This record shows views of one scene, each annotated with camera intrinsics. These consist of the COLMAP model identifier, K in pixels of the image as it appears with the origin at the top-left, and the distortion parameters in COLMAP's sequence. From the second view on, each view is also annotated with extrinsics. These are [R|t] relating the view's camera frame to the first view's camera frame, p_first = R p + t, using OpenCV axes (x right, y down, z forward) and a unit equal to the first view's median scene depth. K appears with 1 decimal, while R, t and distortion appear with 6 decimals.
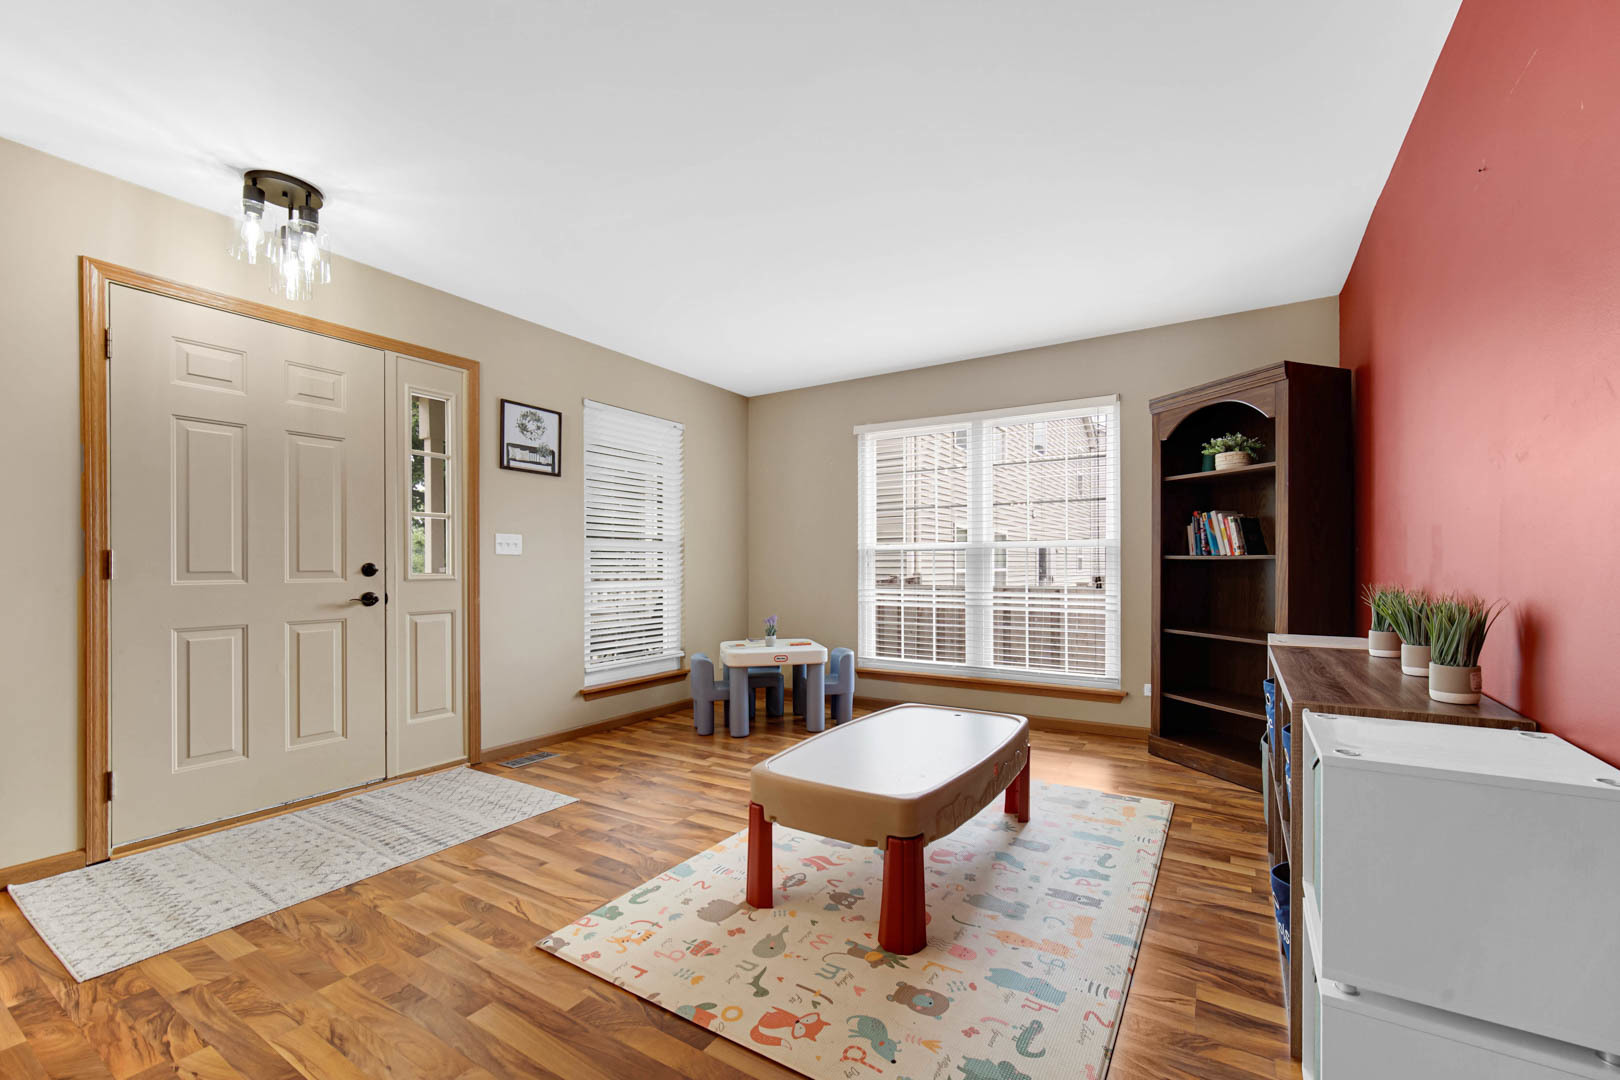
lens RADIAL K [[665.9, 0, 813.5], [0, 665.9, 566.0], [0, 0, 1]] dist [-0.001757, -0.000120]
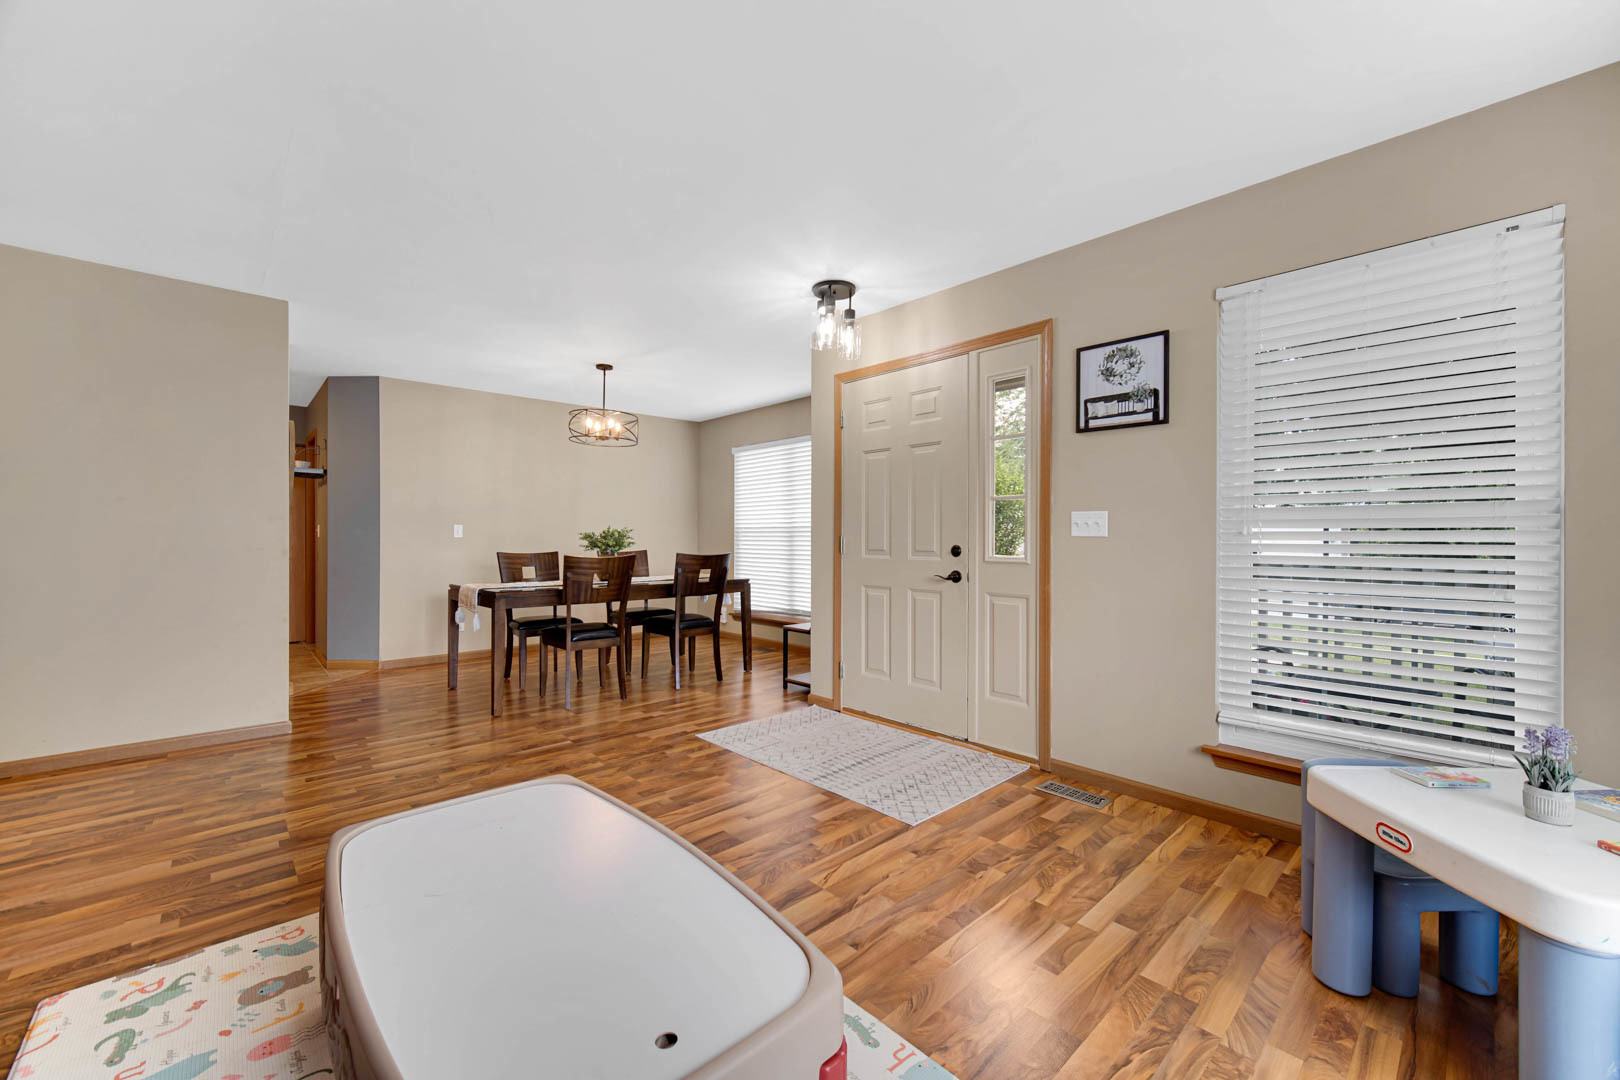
lens RADIAL K [[635.6, 0, 810.0], [0, 635.6, 540.0], [0, 0, 1]] dist [-0.000410, 0.000603]
pose [[-0.253930, 0.007980, -0.967190, 0.384814], [-0.002688, 0.999956, 0.008956, -0.019214], [0.967219, 0.004874, -0.253898, 0.881256]]
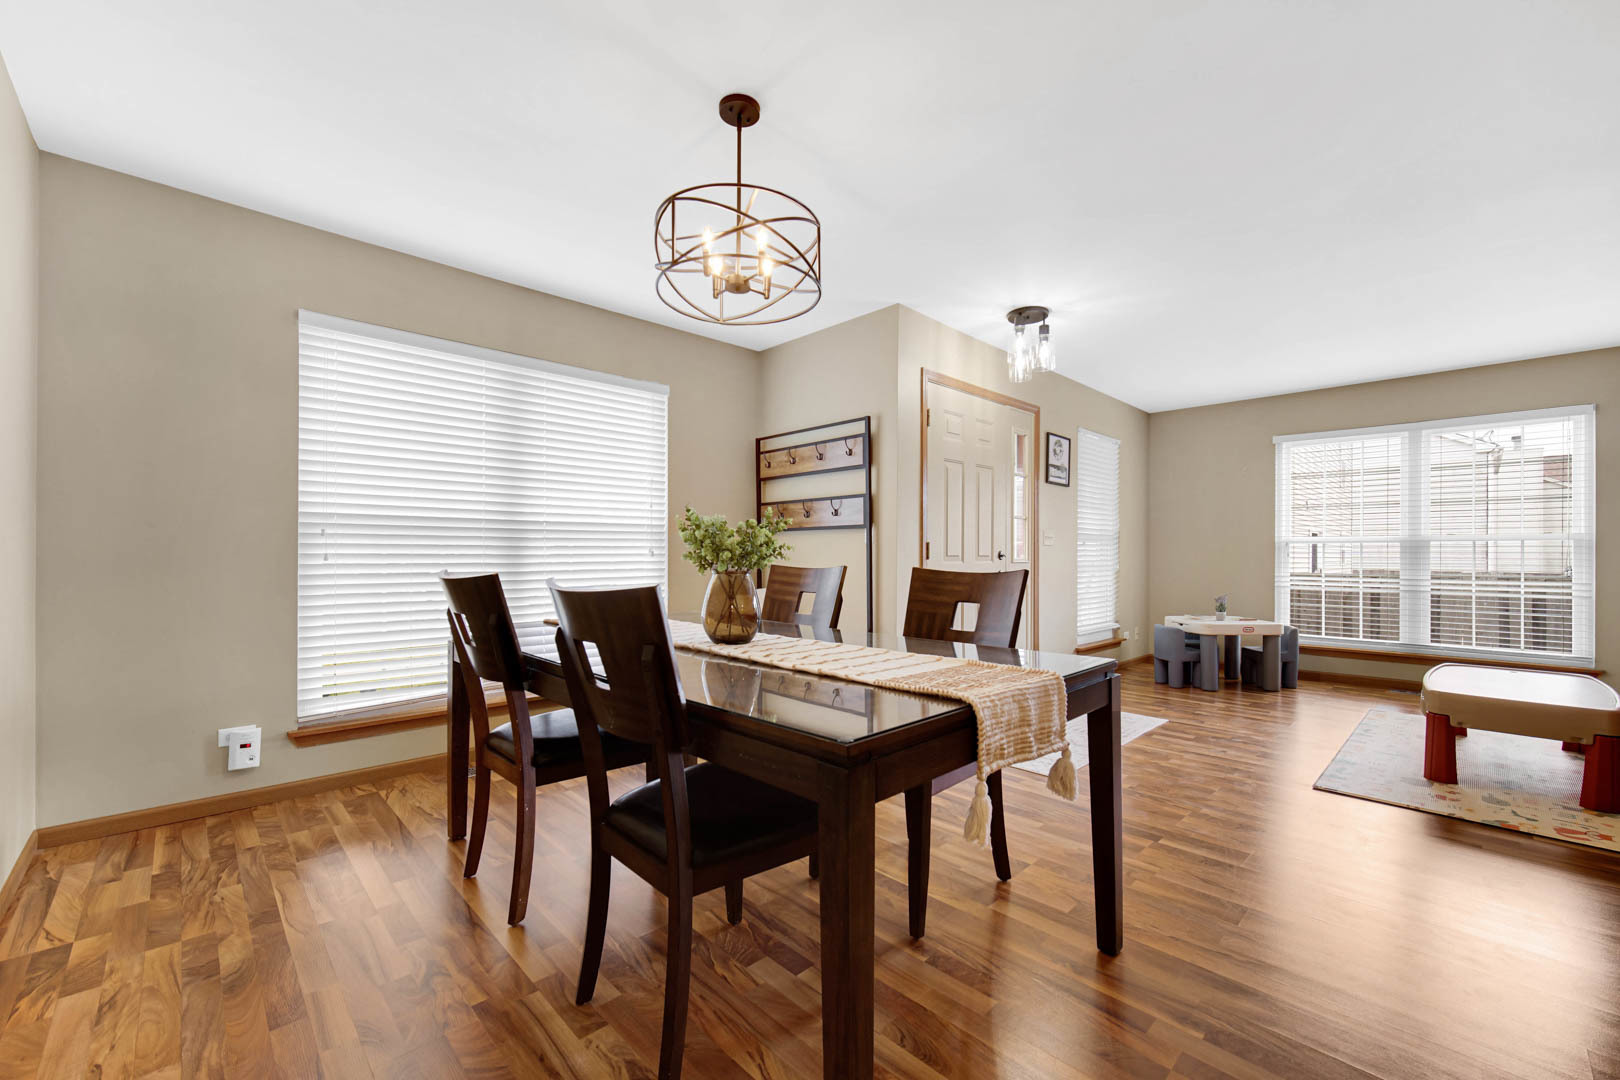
lens RADIAL K [[648.8, 0, 809.9], [0, 648.8, 552.4], [0, 0, 1]] dist [-0.000731, 0.000351]
pose [[0.970719, 0.005341, -0.240159, -0.622671], [-0.006595, 0.999968, -0.004420, 0.006542], [0.240128, 0.005875, 0.970723, -0.419166]]
